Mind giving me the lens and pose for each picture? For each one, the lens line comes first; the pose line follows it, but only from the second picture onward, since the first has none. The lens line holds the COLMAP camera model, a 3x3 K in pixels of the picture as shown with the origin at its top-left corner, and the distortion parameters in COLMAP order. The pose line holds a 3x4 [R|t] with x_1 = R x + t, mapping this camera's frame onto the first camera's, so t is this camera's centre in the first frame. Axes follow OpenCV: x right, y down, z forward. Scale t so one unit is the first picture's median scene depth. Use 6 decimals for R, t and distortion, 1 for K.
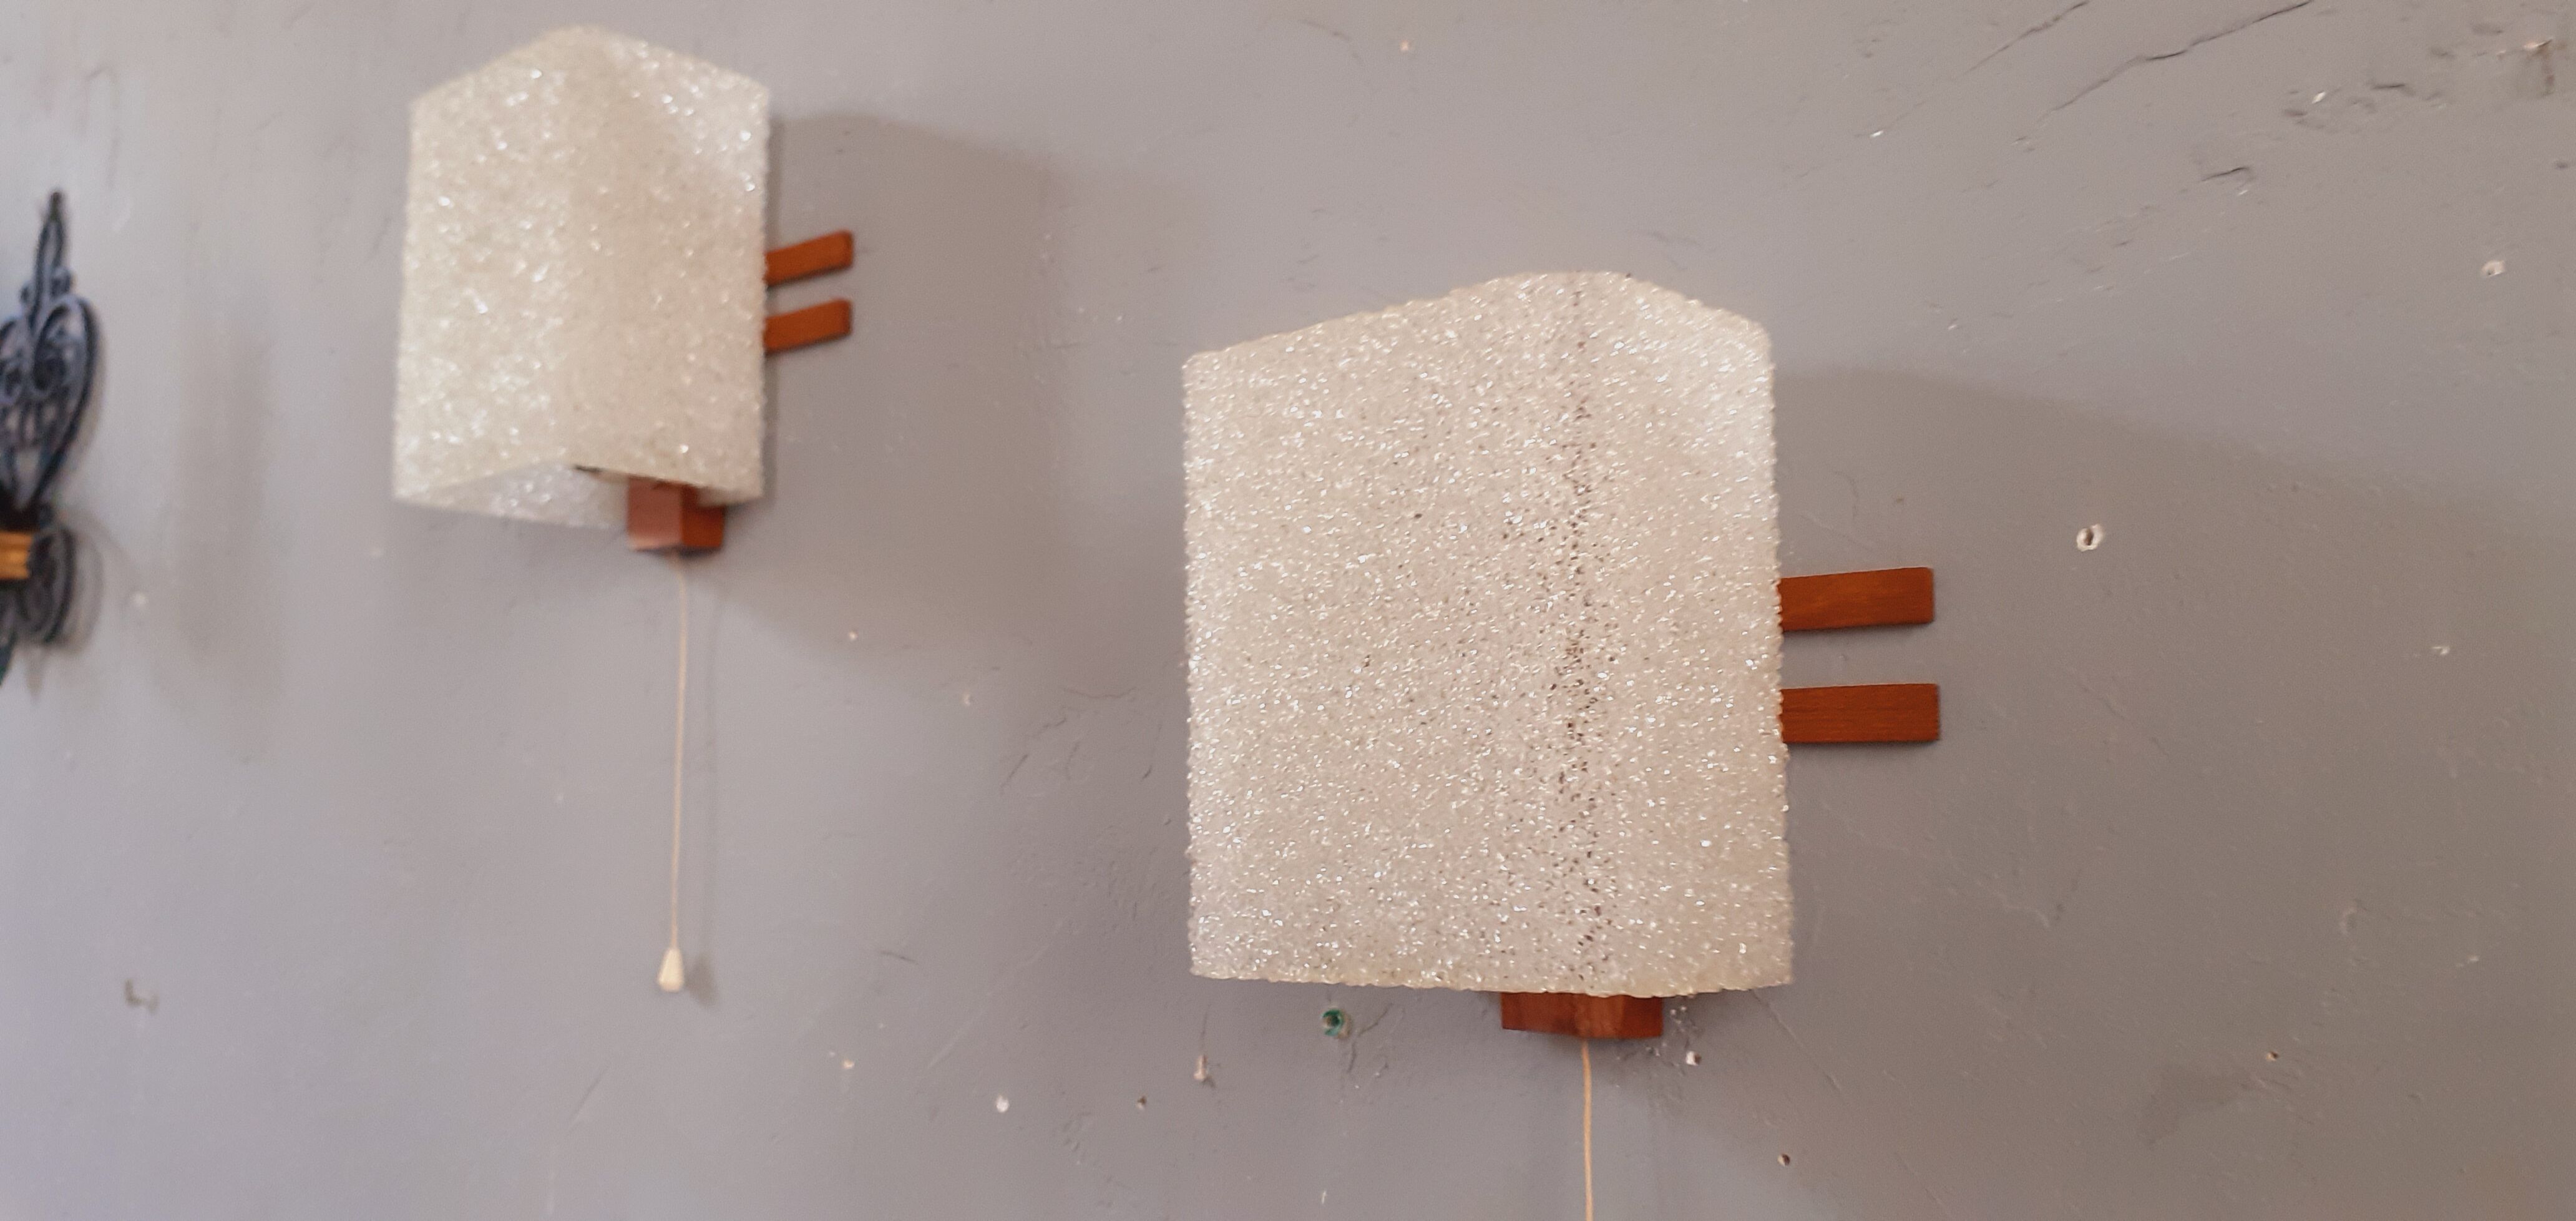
lens RADIAL K [[2126.8, 0, 1288.0], [0, 2126.8, 610.5], [0, 0, 1]] dist [-0.017061, 0.009338]
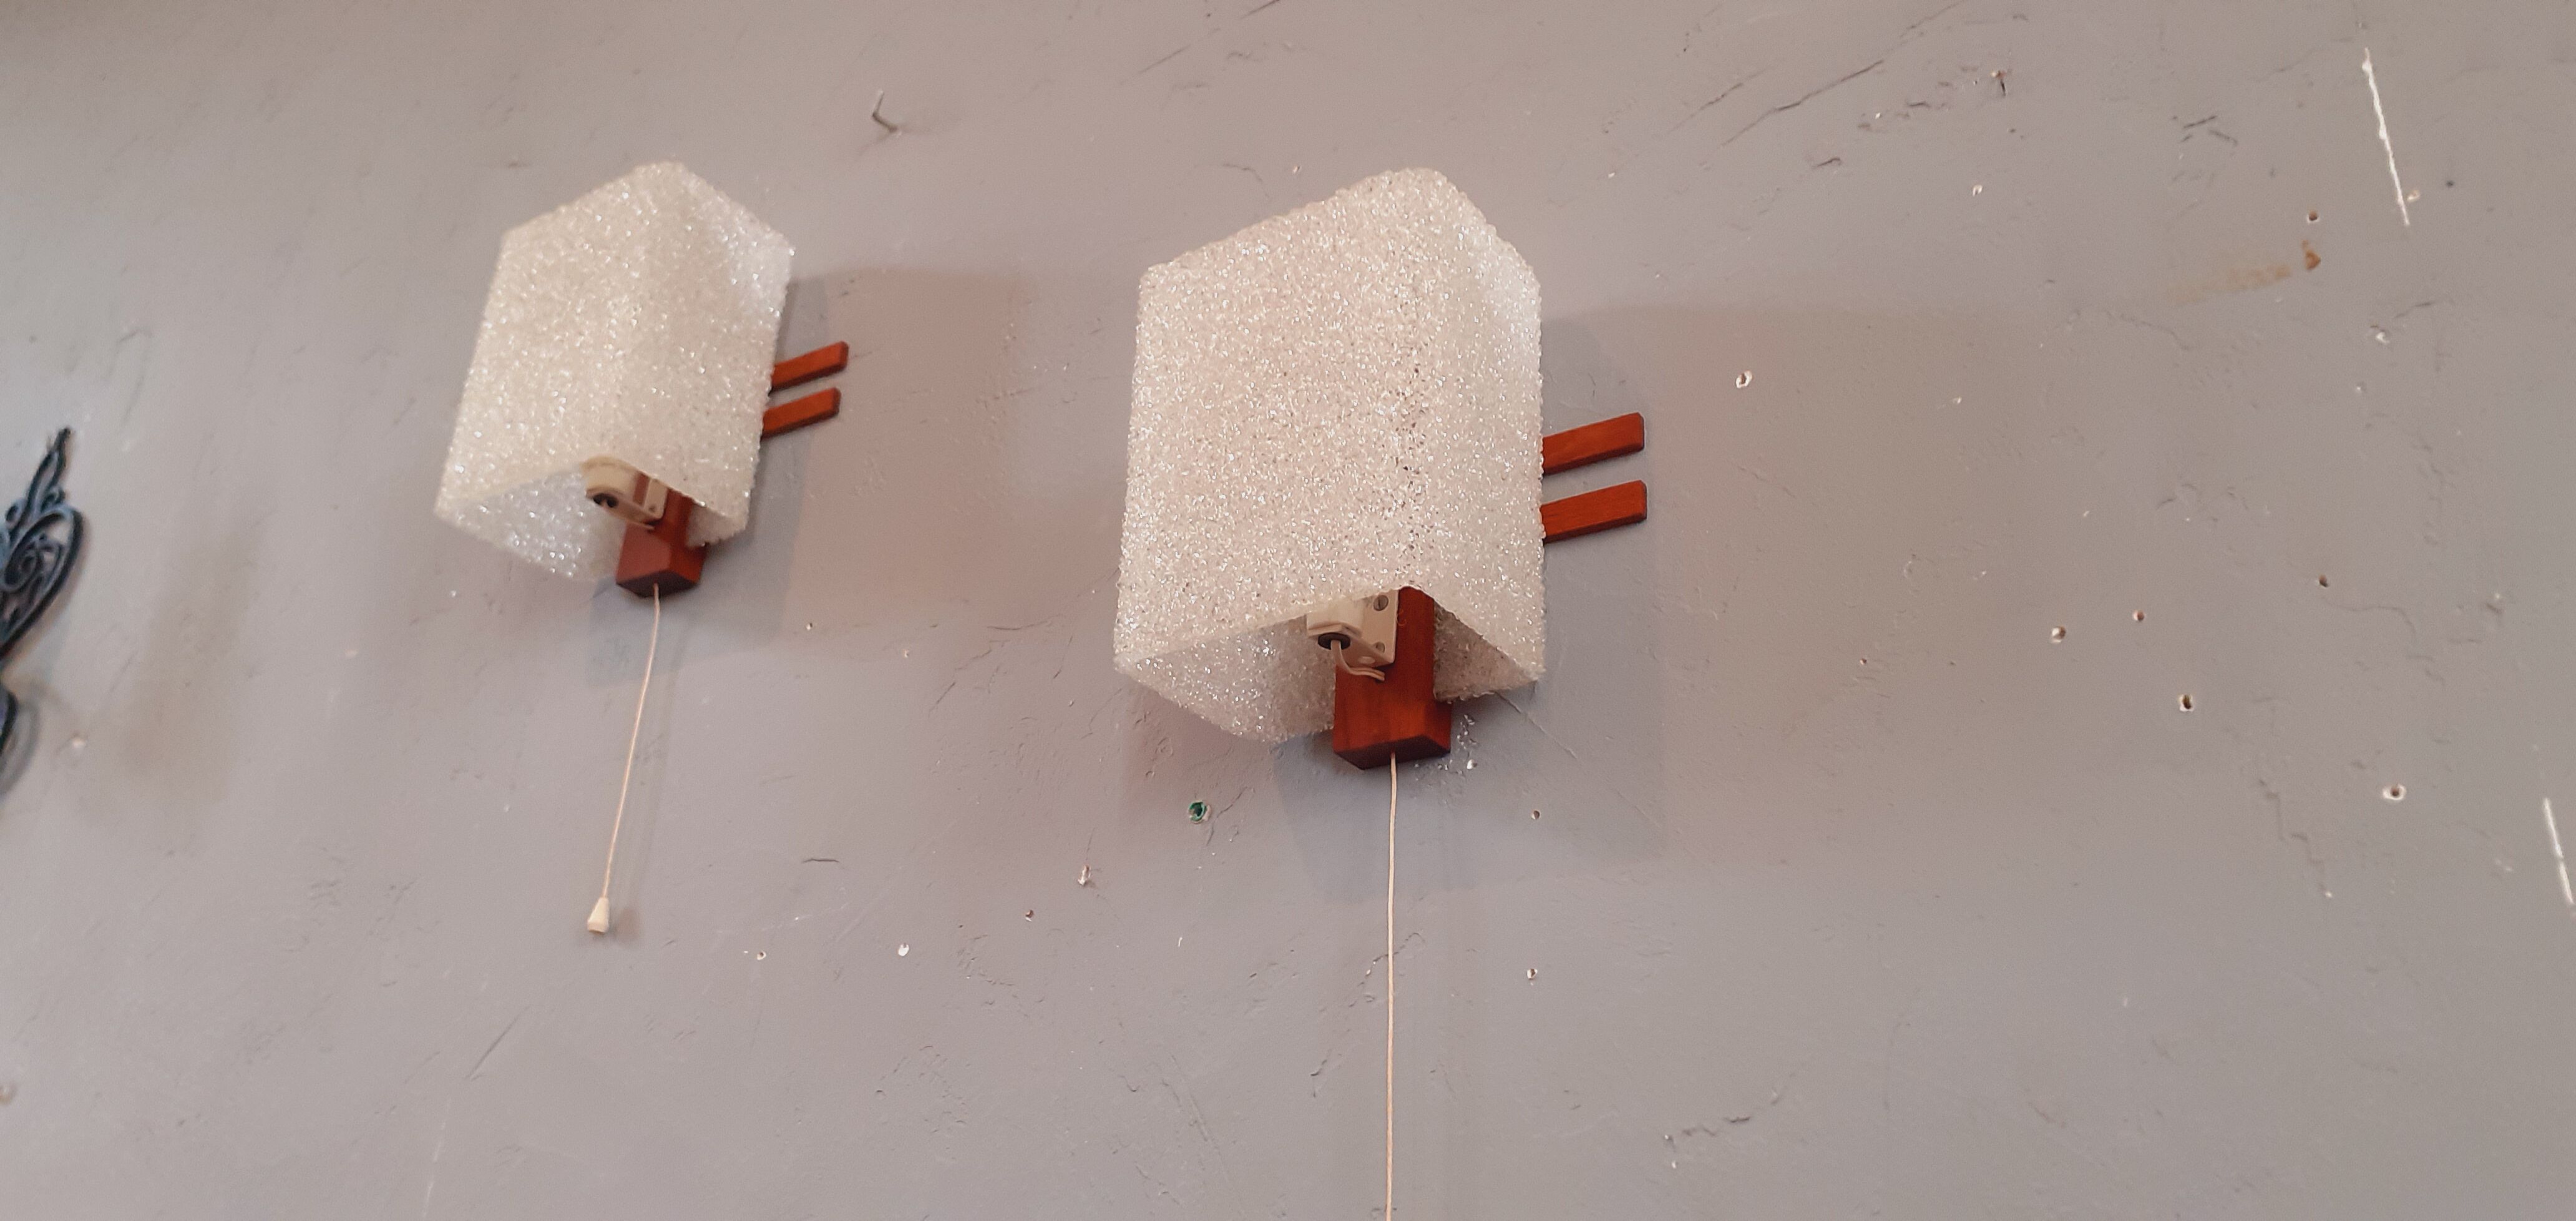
lens RADIAL K [[2082.2, 0, 1288.0], [0, 2082.2, 610.5], [0, 0, 1]] dist [-0.000020, -0.006892]
pose [[0.990427, 0.100217, 0.094924, -0.041652], [-0.064187, 0.943173, -0.326044, 0.369902], [-0.122205, 0.316830, 0.940577, -0.181881]]
